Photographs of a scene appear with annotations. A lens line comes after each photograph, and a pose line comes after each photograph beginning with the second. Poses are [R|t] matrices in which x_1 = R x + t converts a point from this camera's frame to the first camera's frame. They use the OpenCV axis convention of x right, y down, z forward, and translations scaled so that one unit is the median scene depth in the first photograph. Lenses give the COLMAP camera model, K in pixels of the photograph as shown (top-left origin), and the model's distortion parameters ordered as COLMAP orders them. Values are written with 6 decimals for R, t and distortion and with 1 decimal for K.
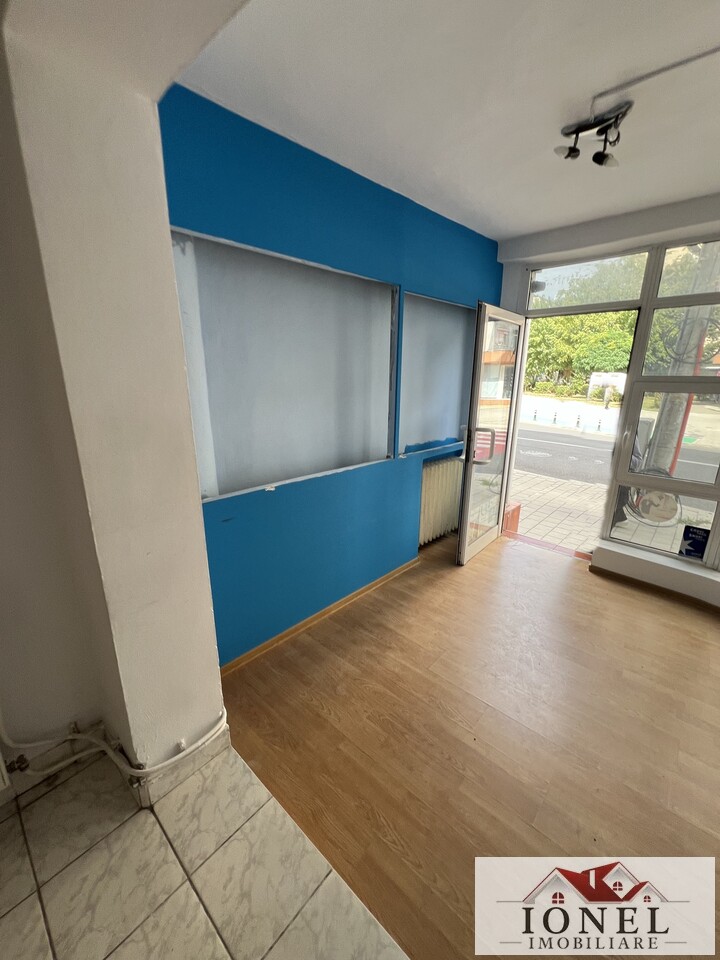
lens RADIAL K [[384.5, 0, 361.6], [0, 384.5, 477.3], [0, 0, 1]] dist [-0.003296, -0.000362]
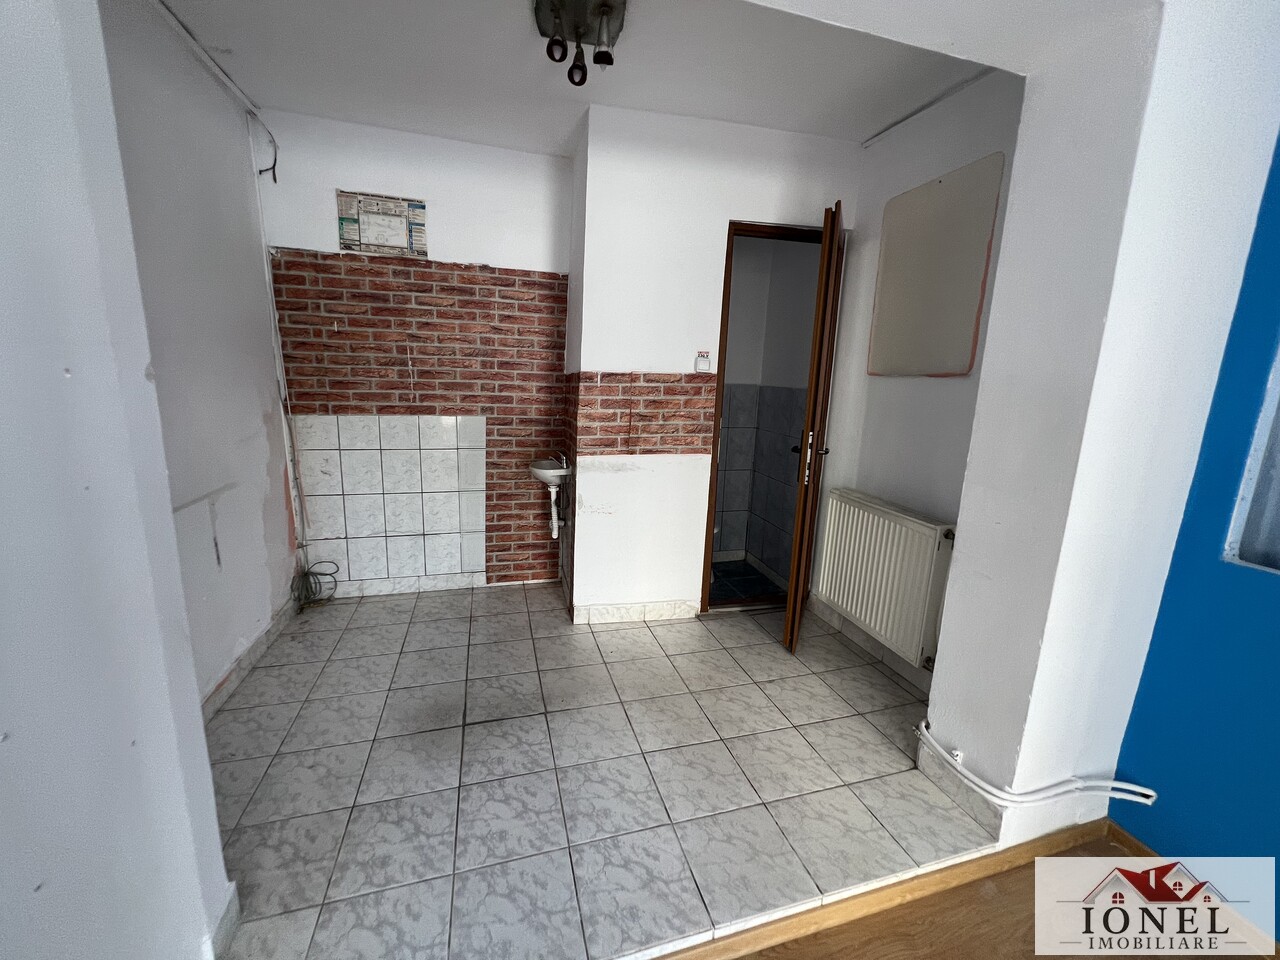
lens RADIAL K [[513.2, 0, 637.3], [0, 513.2, 474.9], [0, 0, 1]] dist [-0.001727, -0.000366]
pose [[-0.535439, 0.138418, -0.833154, 0.769213], [-0.252978, 0.914900, 0.314579, -0.071608], [0.805796, 0.379208, -0.454856, 0.658643]]
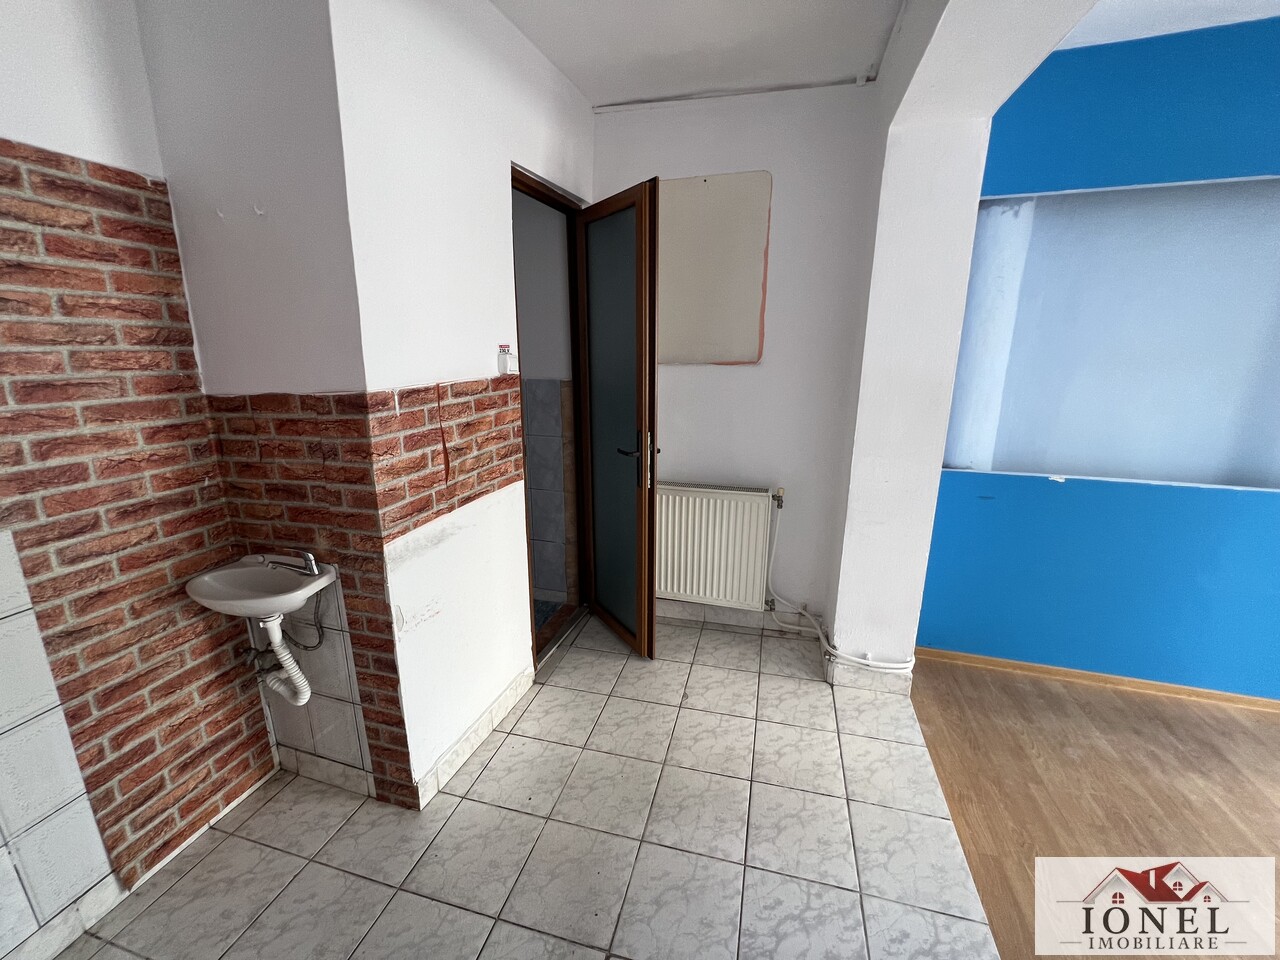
lens RADIAL K [[513.2, 0, 637.1], [0, 513.2, 476.6], [0, 0, 1]] dist [-0.001727, -0.000366]
pose [[0.441284, 0.217267, -0.870668, 0.434910], [-0.225693, 0.965931, 0.126650, 0.119677], [0.868522, 0.140615, 0.475286, -0.404780]]
